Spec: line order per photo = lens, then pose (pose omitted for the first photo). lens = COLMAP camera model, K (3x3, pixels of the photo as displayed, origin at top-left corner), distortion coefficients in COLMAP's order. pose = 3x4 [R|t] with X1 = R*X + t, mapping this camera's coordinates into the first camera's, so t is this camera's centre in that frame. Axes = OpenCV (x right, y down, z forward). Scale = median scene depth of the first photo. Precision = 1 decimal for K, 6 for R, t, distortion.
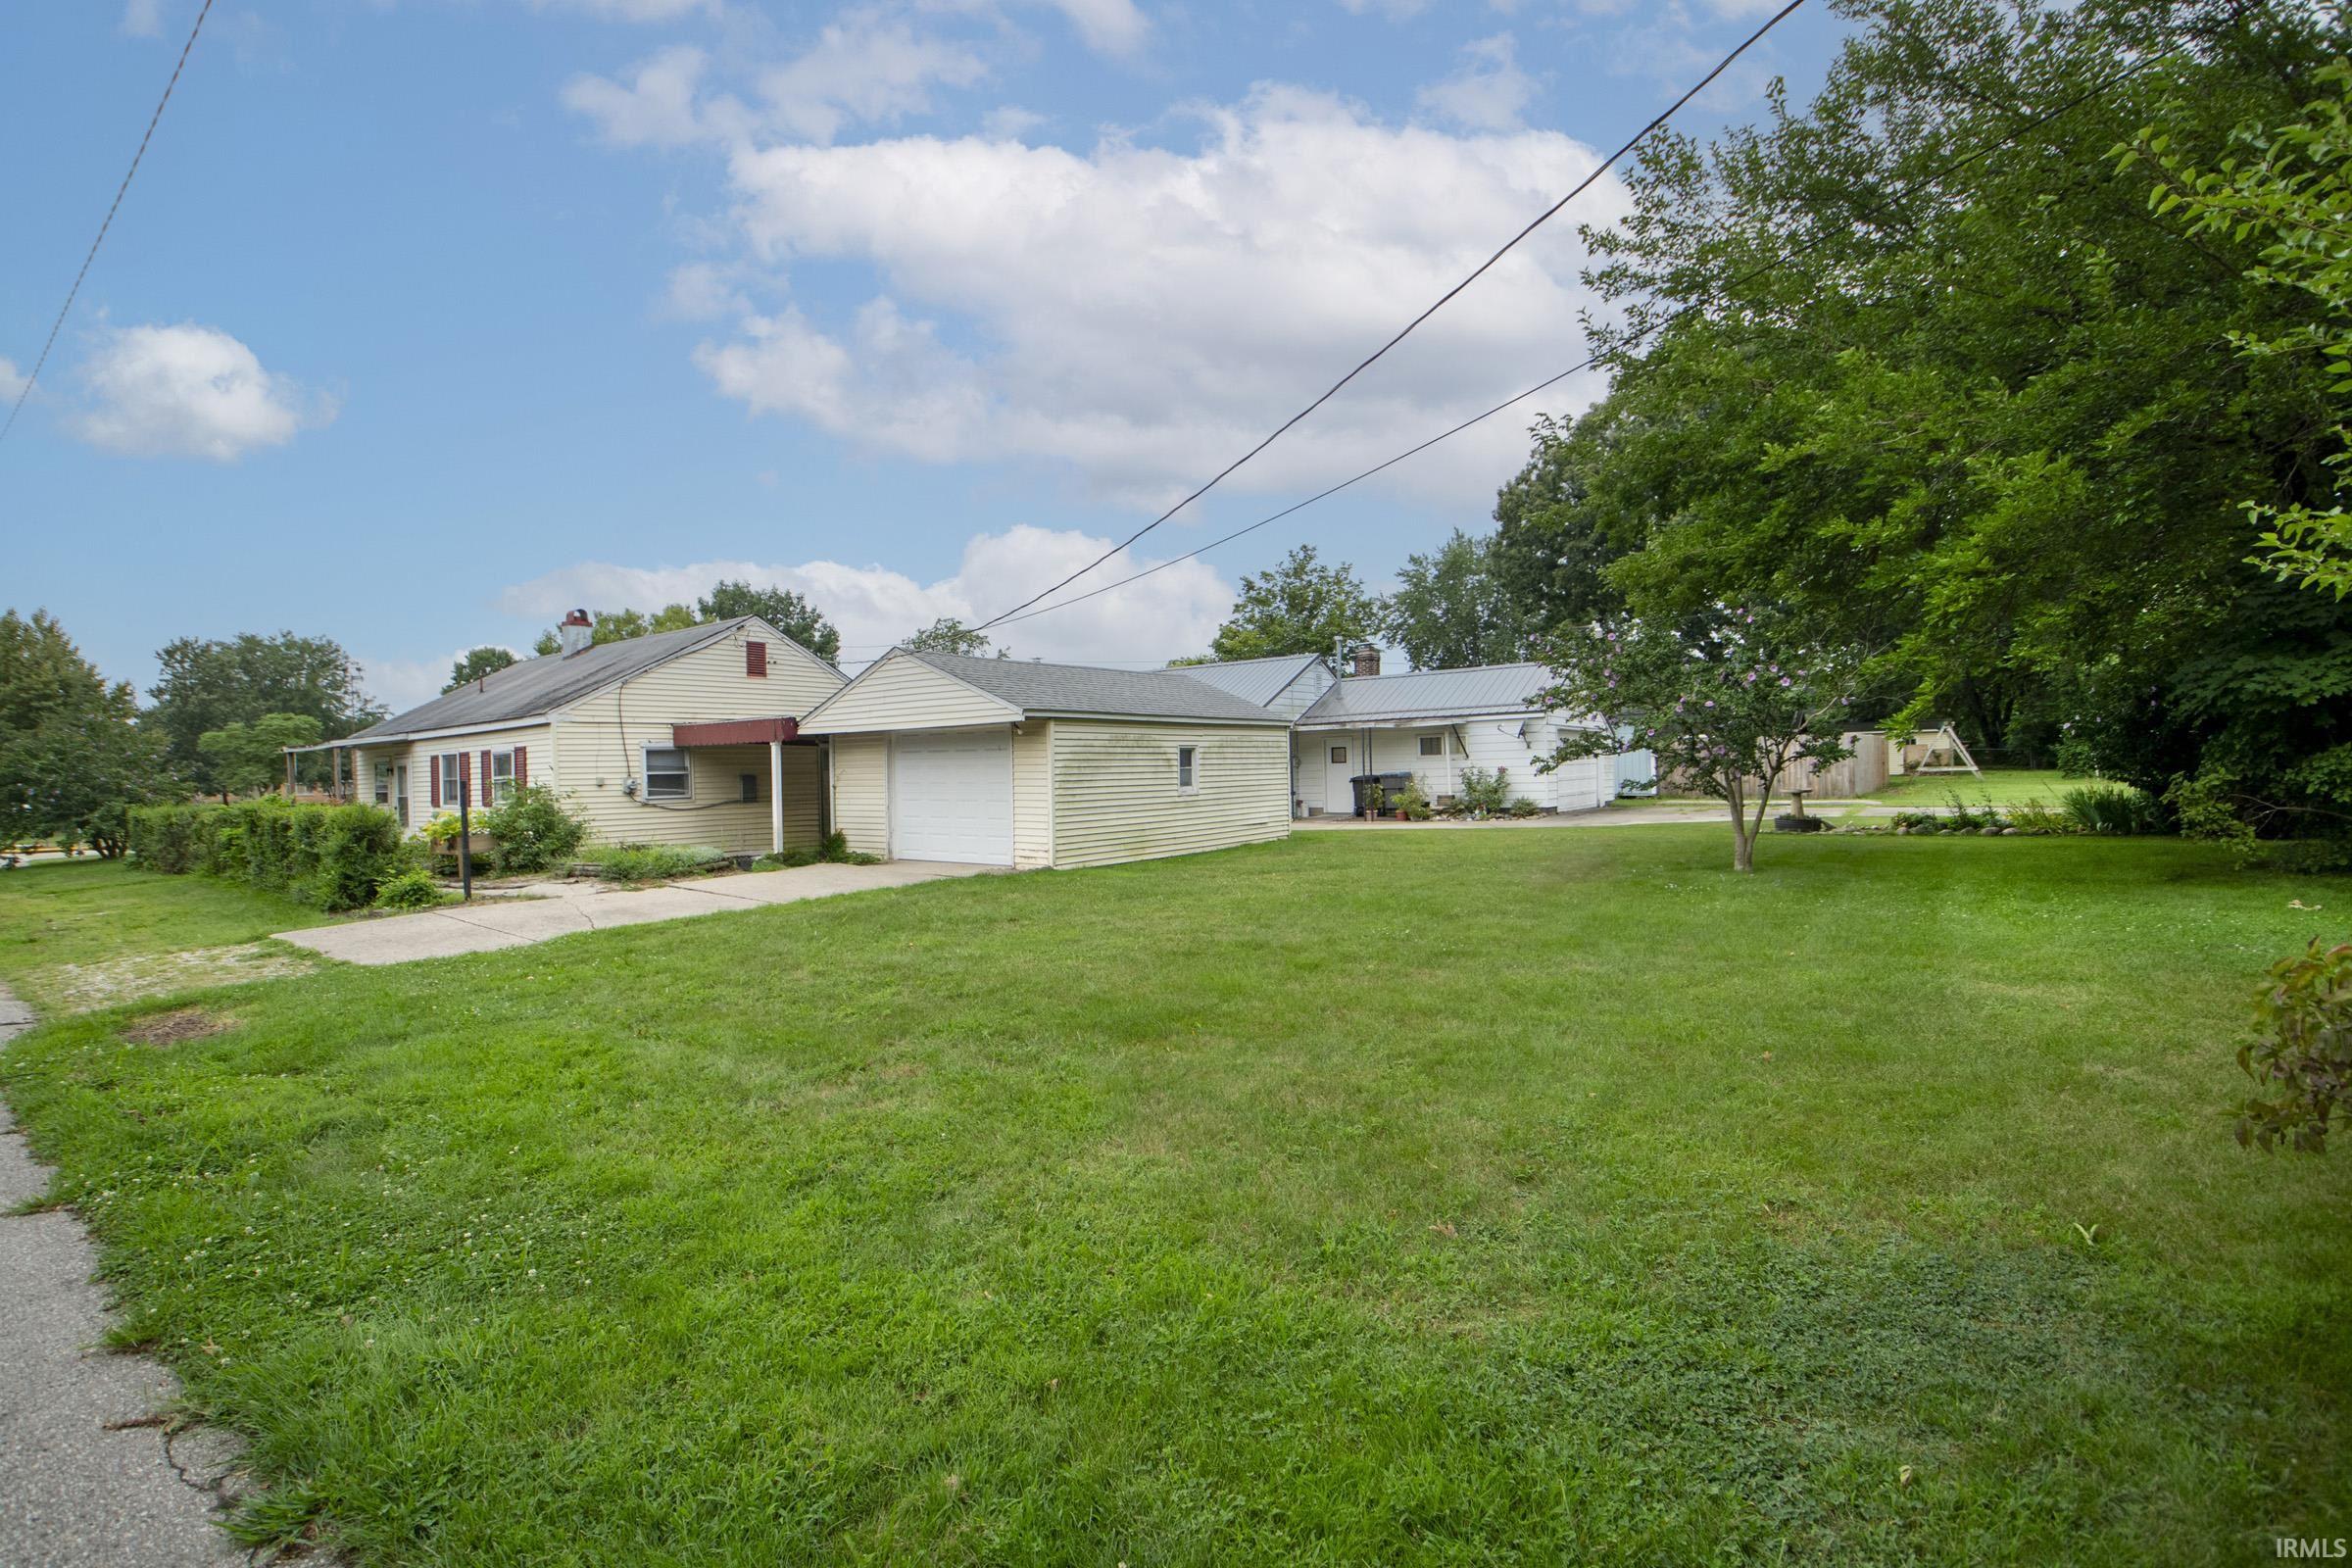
lens RADIAL K [[1078.1, 0, 1138.8], [0, 1078.1, 777.1], [0, 0, 1]] dist [-0.004657, -0.007715]
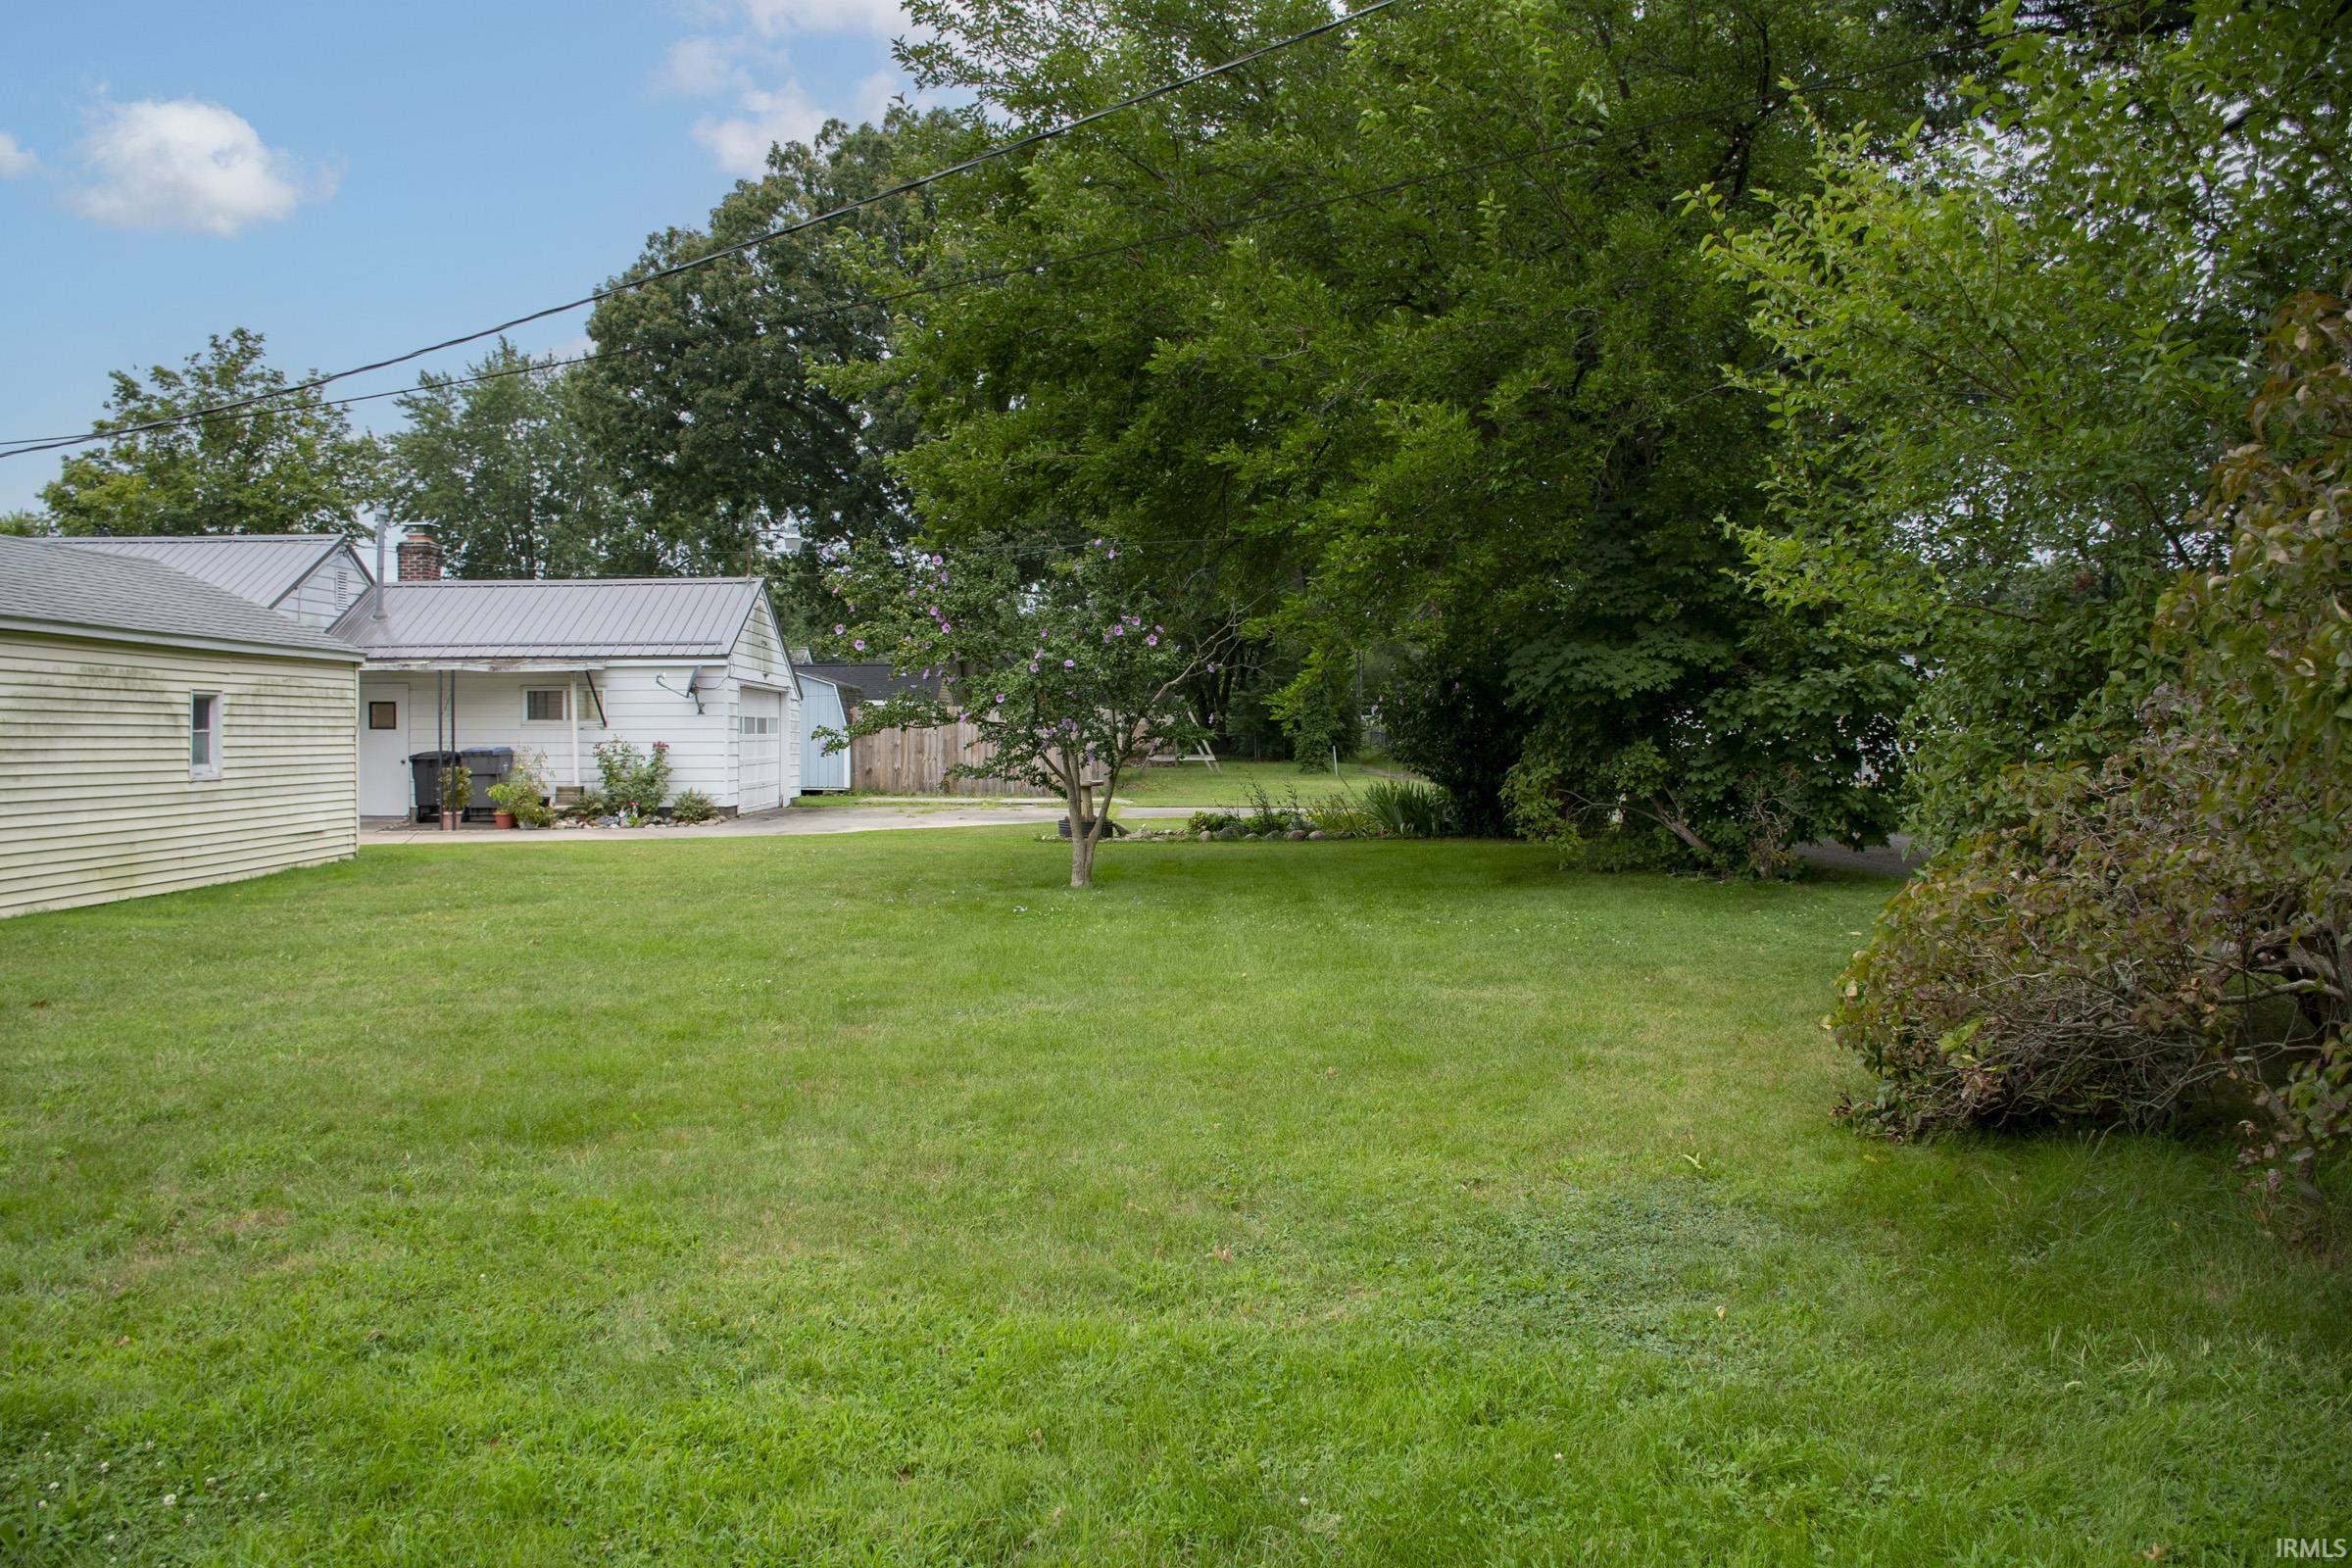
lens RADIAL K [[1858.6, 0, 1157.0], [0, 1858.6, 741.7], [0, 0, 1]] dist [-0.135556, 0.083825]
pose [[0.788981, 0.022972, 0.613988, -0.131166], [-0.016950, 0.999734, -0.015623, 0.003086], [-0.614183, 0.001919, 0.789161, -0.033337]]
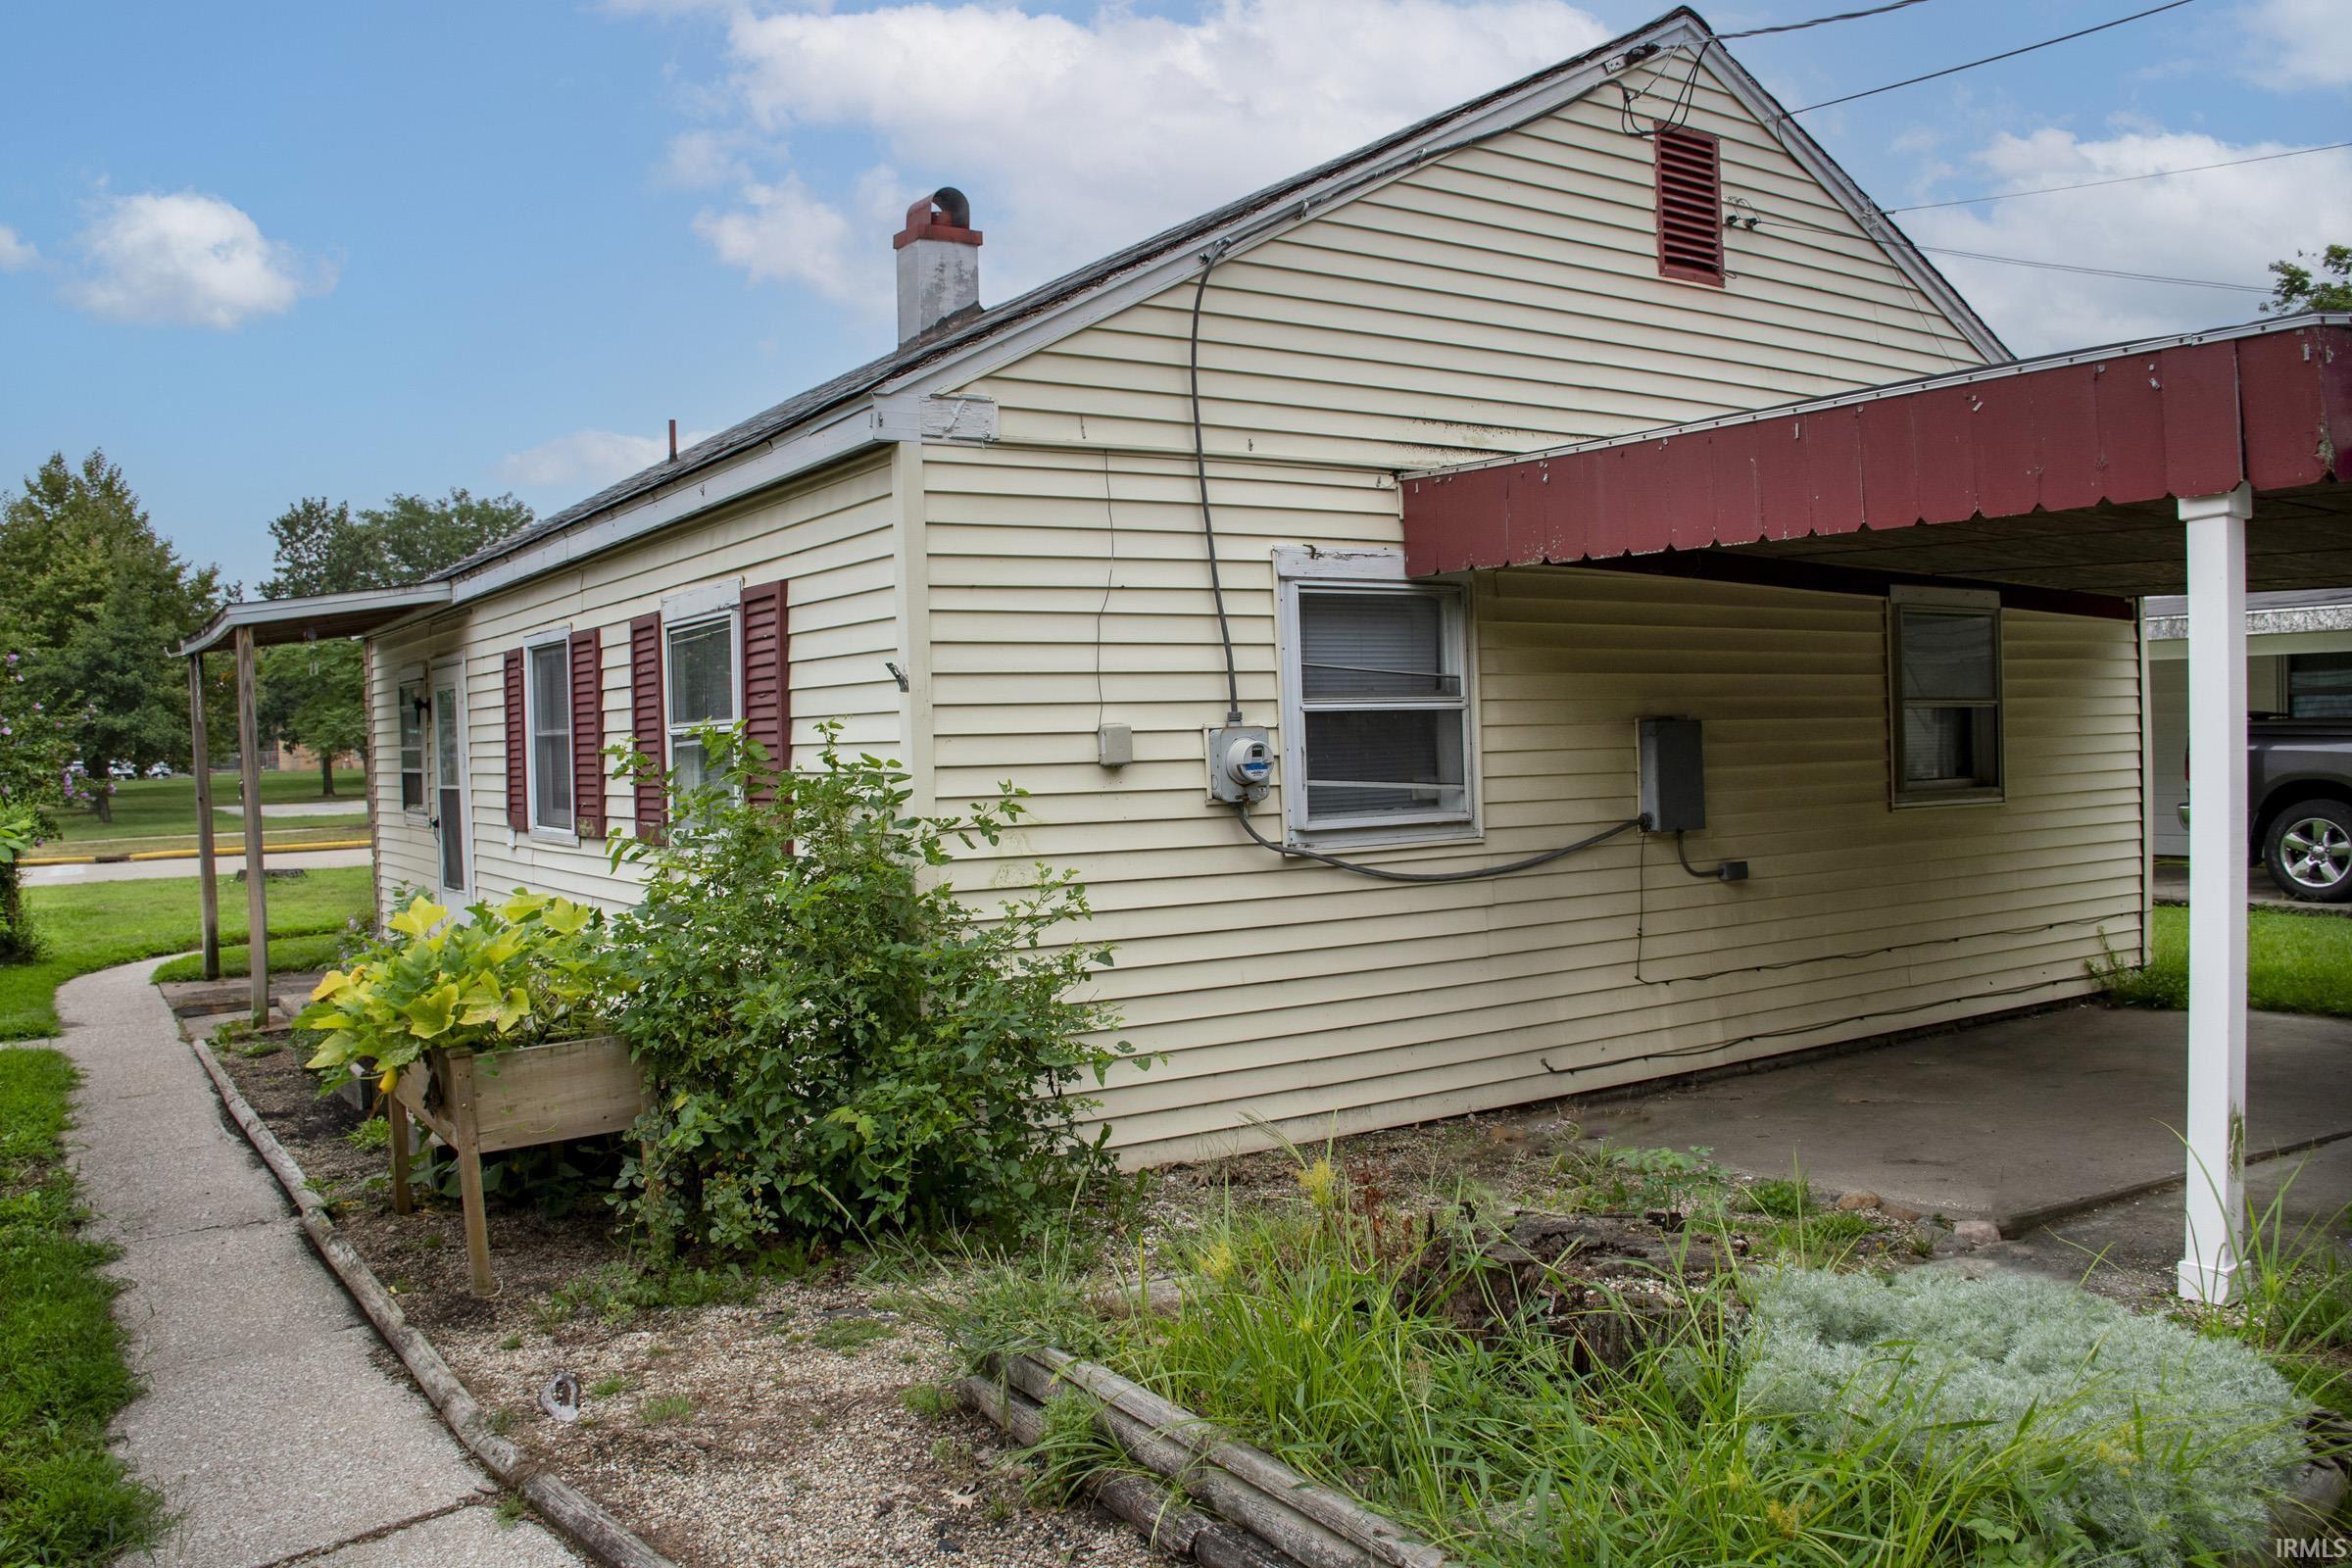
lens RADIAL K [[1858.6, 0, 1175.3], [0, 1858.6, 790.9], [0, 0, 1]] dist [-0.135556, 0.083825]
pose [[0.949502, 0.010445, -0.313588, -0.376313], [0.000852, 0.999356, 0.035866, 0.000030], [0.313761, -0.034322, 0.948882, 0.667062]]
